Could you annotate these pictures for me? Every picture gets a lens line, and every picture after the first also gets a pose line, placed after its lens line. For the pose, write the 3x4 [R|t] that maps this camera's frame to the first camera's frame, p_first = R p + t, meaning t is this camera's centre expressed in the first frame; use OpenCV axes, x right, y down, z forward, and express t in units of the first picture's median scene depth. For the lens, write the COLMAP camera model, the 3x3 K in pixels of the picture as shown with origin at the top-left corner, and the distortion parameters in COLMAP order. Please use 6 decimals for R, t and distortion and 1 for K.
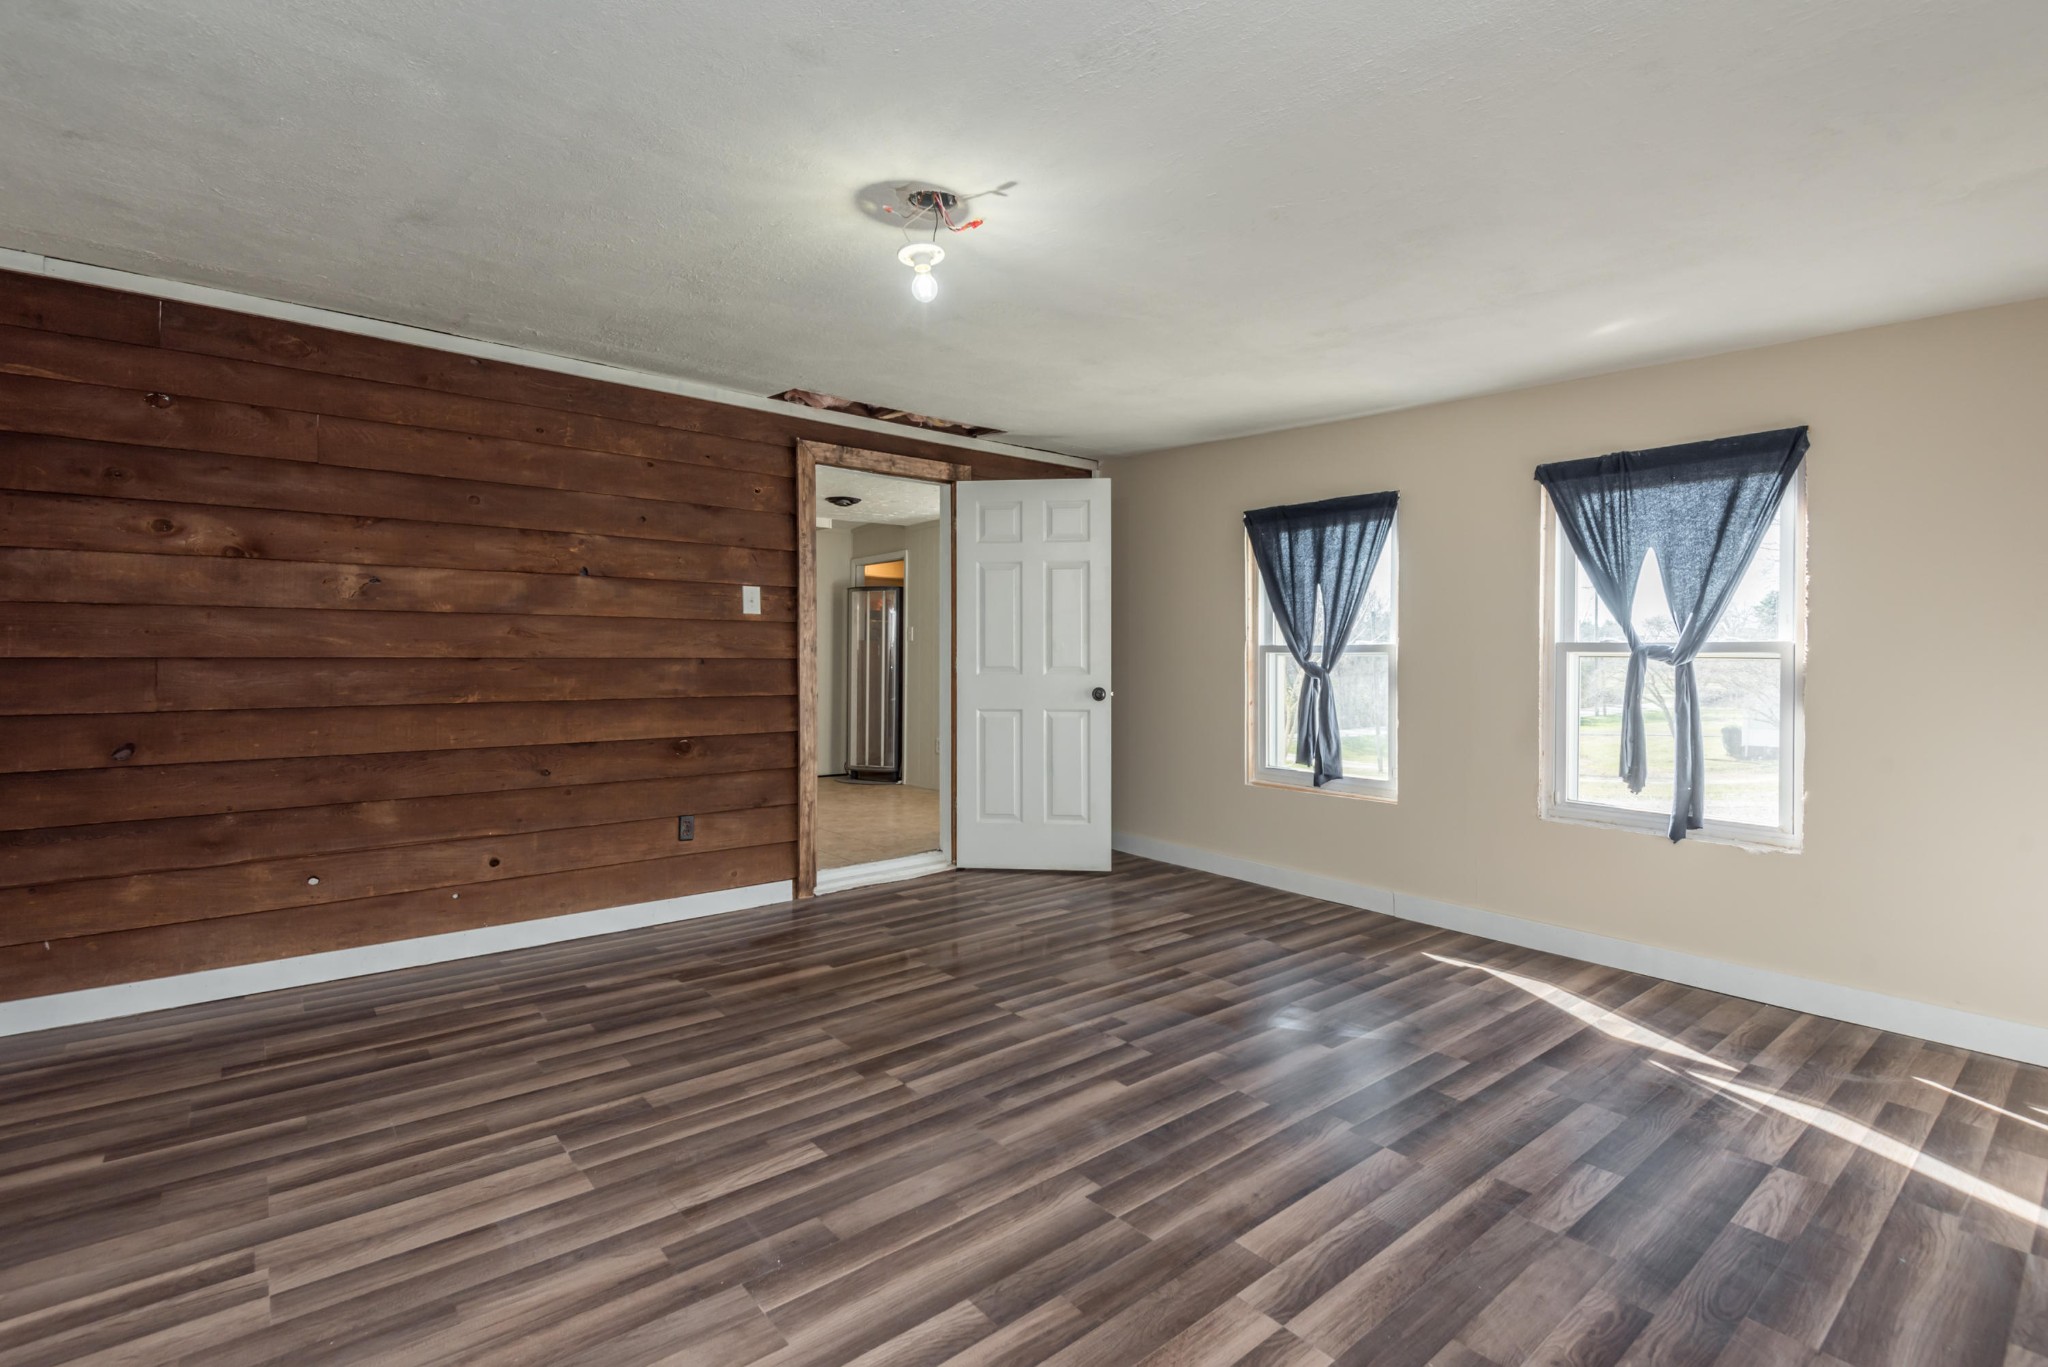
lens RADIAL K [[931.2, 0, 1015.5], [0, 931.2, 646.8], [0, 0, 1]] dist [0.019229, -0.009108]
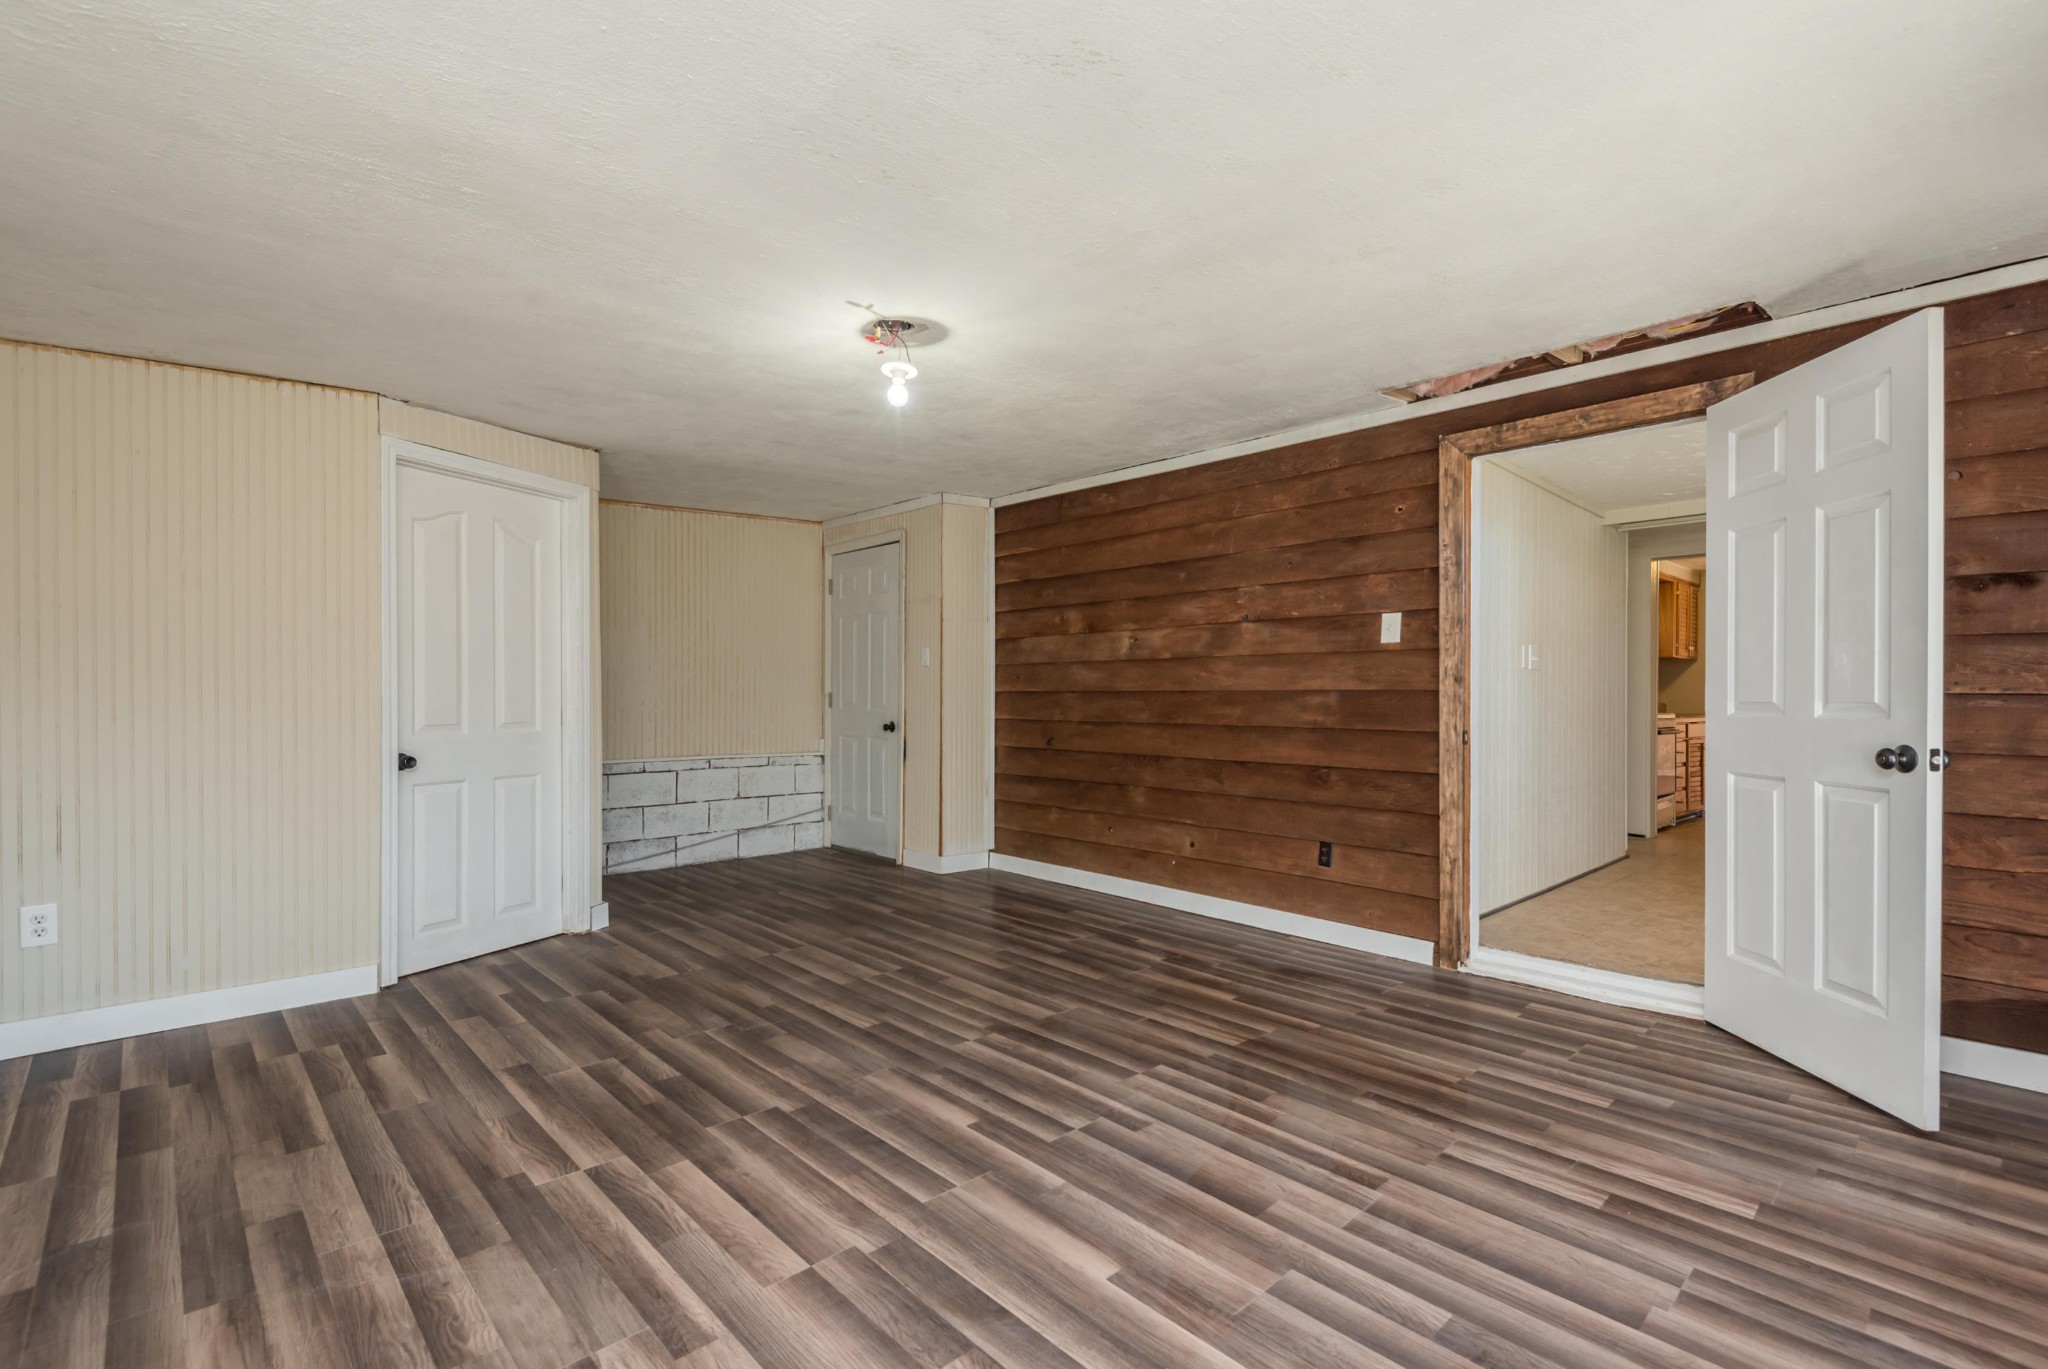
lens RADIAL K [[931.2, 0, 1036.8], [0, 931.2, 696.5], [0, 0, 1]] dist [0.019229, -0.009108]
pose [[0.070188, -0.000950, -0.997533, 0.788376], [0.010146, 0.999948, -0.000239, 0.018974], [0.997482, -0.010104, 0.070194, 0.730112]]
